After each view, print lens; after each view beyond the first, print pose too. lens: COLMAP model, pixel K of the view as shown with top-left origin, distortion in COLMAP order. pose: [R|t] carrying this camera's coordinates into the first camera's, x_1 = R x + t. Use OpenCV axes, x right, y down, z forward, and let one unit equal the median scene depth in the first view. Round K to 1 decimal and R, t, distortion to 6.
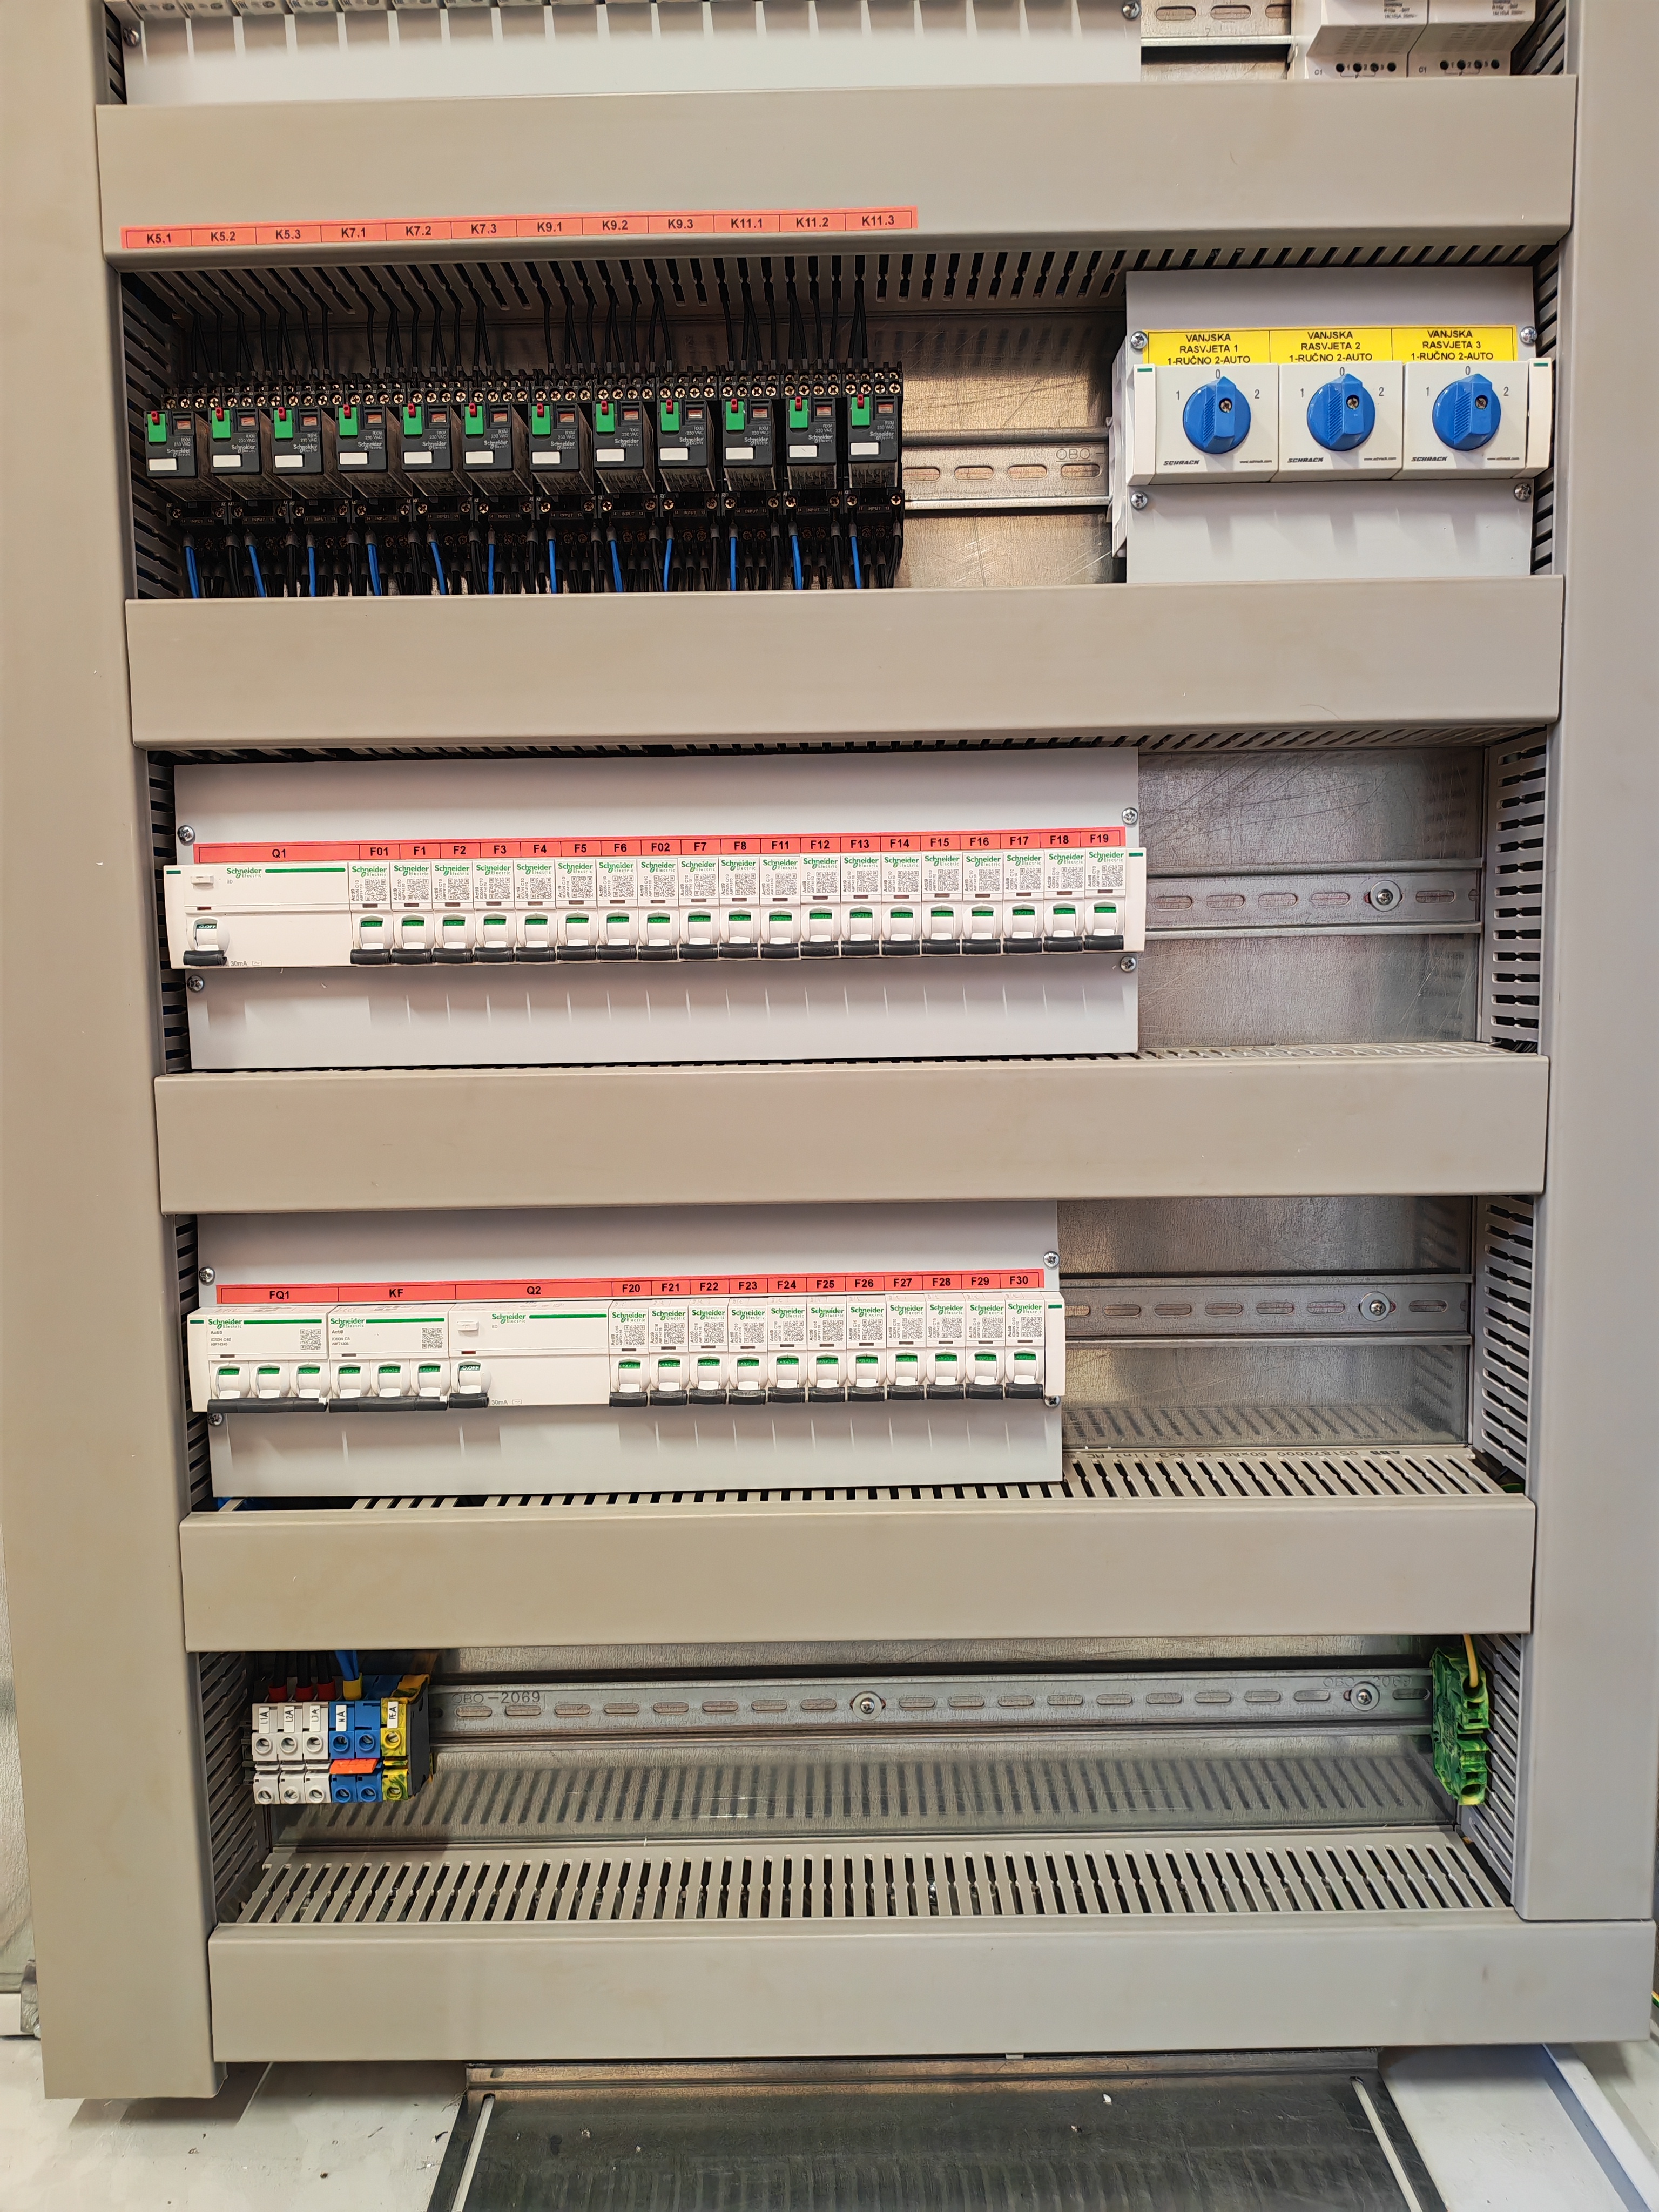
lens RADIAL K [[1547.9, 0, 826.5], [0, 1547.9, 1110.9], [0, 0, 1]] dist [0.034575, -0.052476]
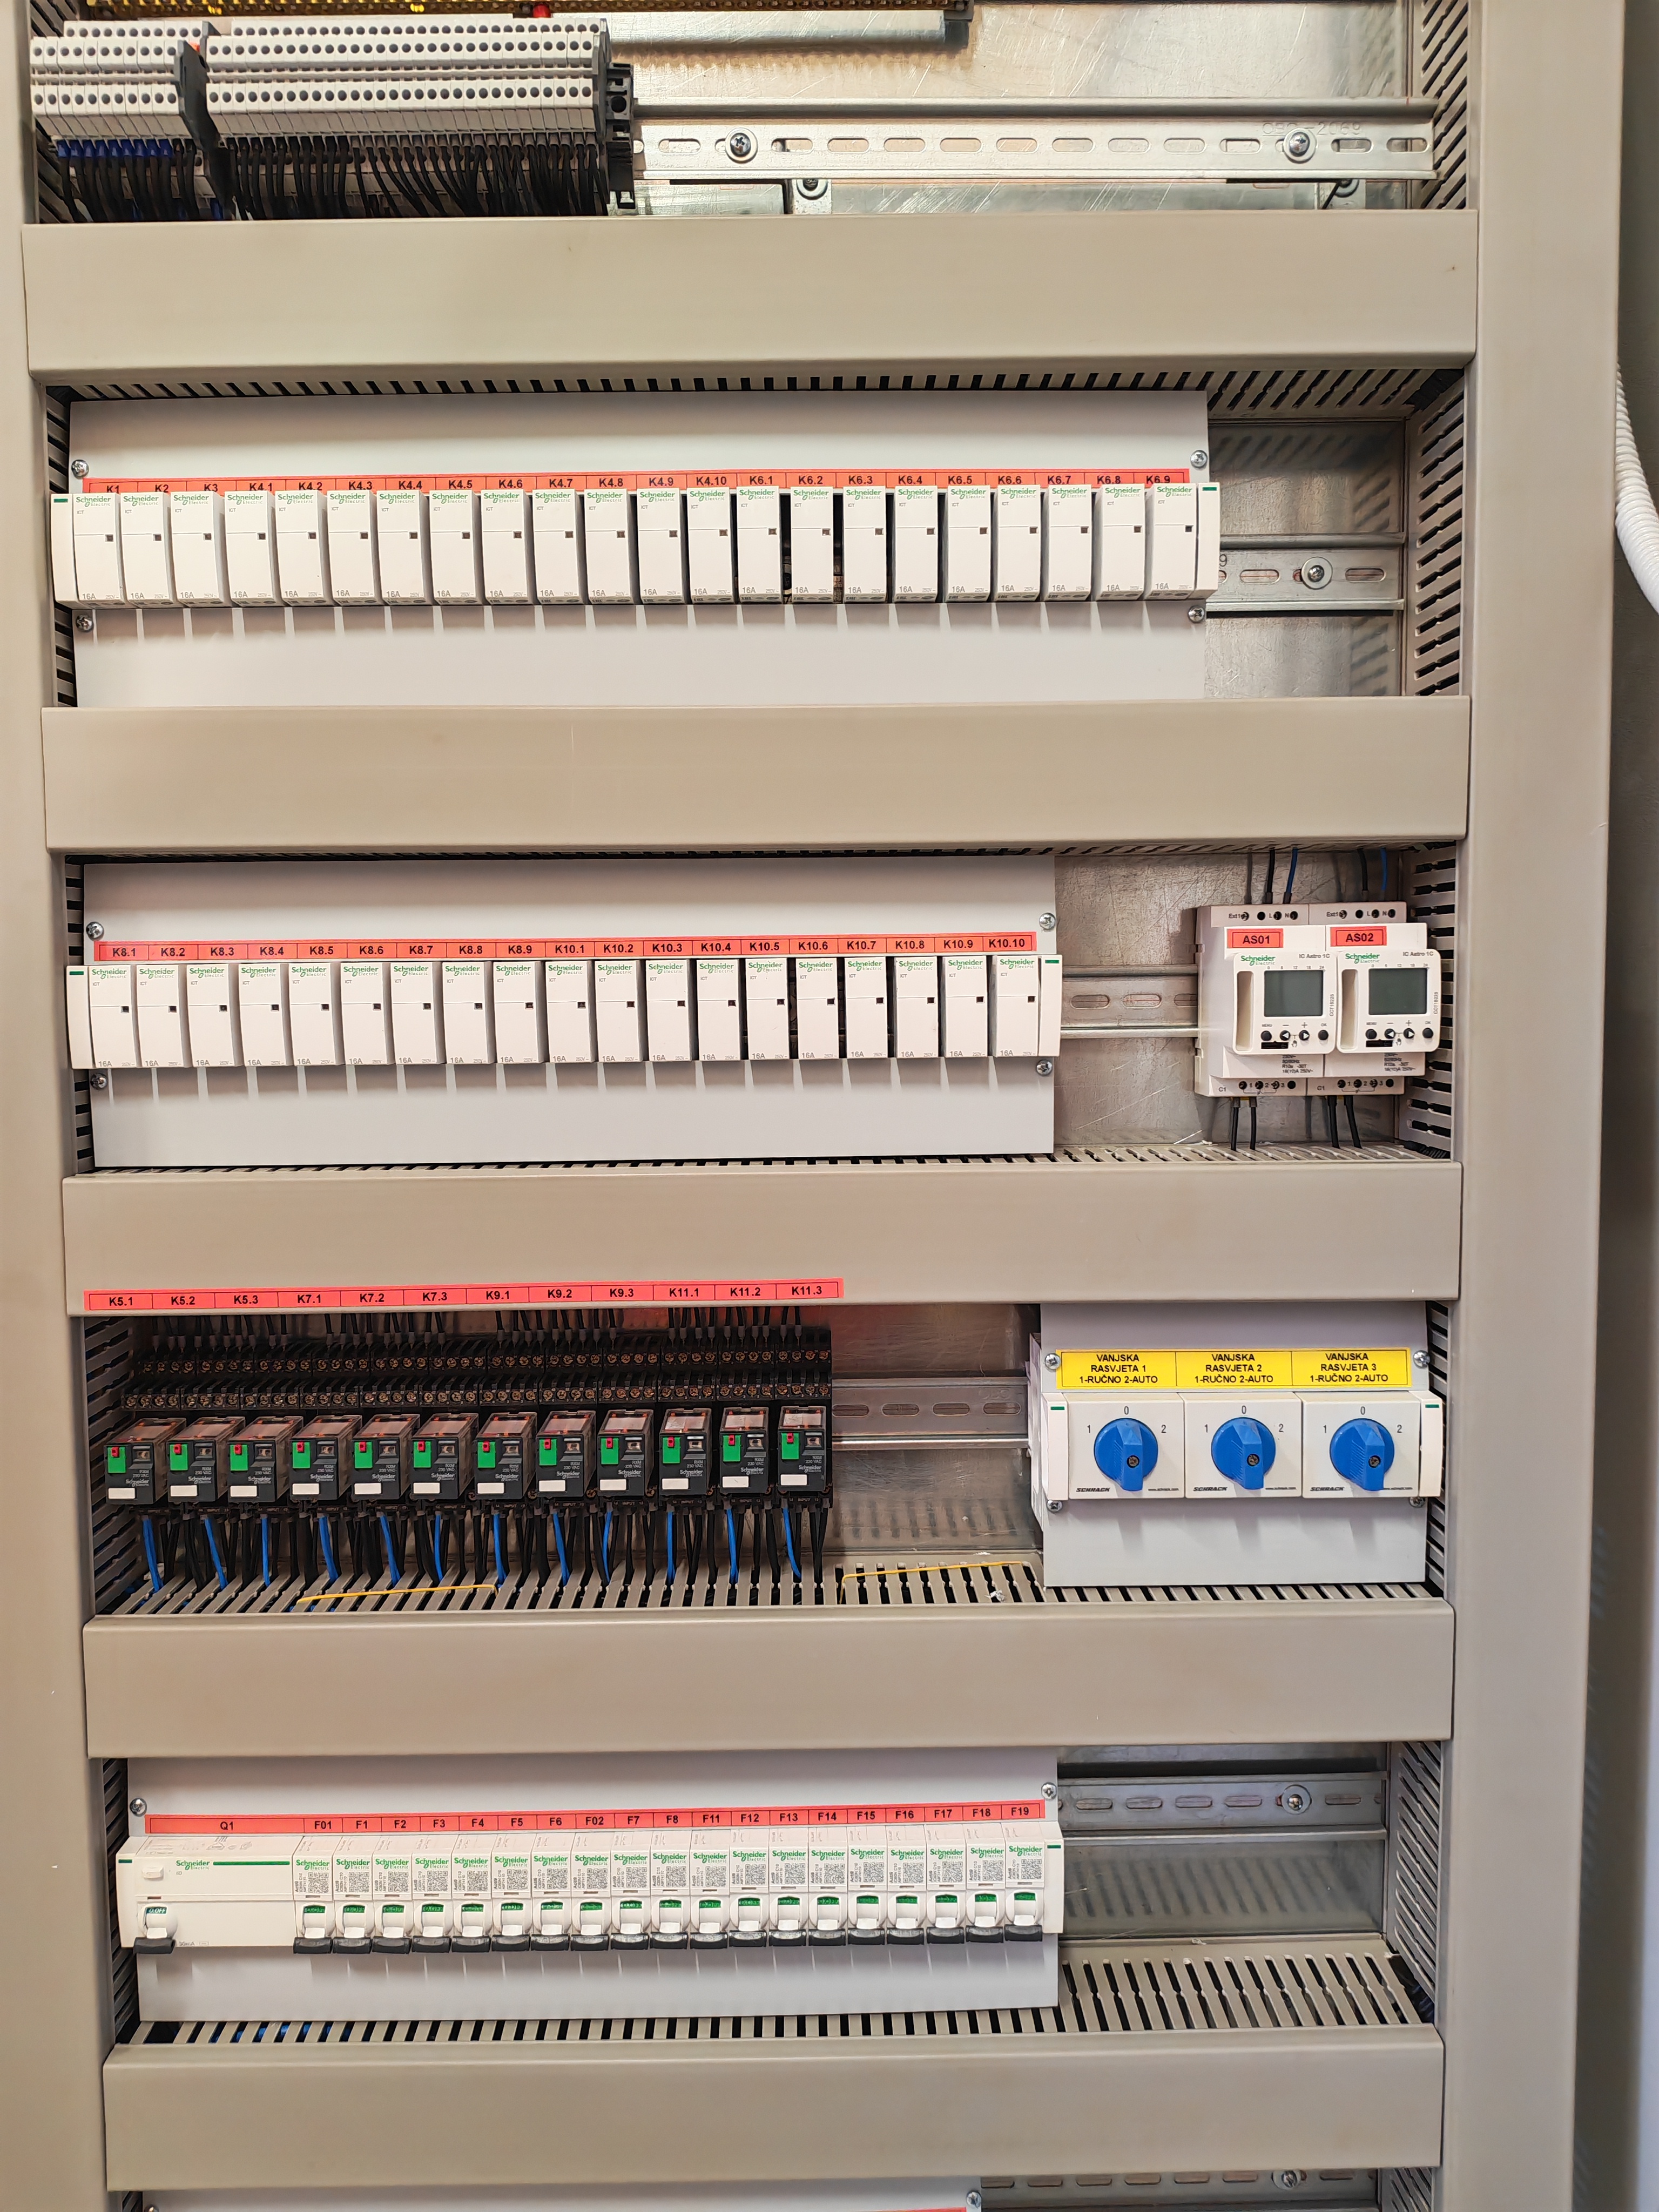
lens RADIAL K [[1547.9, 0, 839.4], [0, 1547.9, 1083.4], [0, 0, 1]] dist [0.034575, -0.052476]
pose [[0.999970, 0.004063, 0.006634, 0.048062], [-0.003789, 0.999158, -0.040841, -0.642761], [-0.006794, 0.040815, 0.999144, -0.060806]]
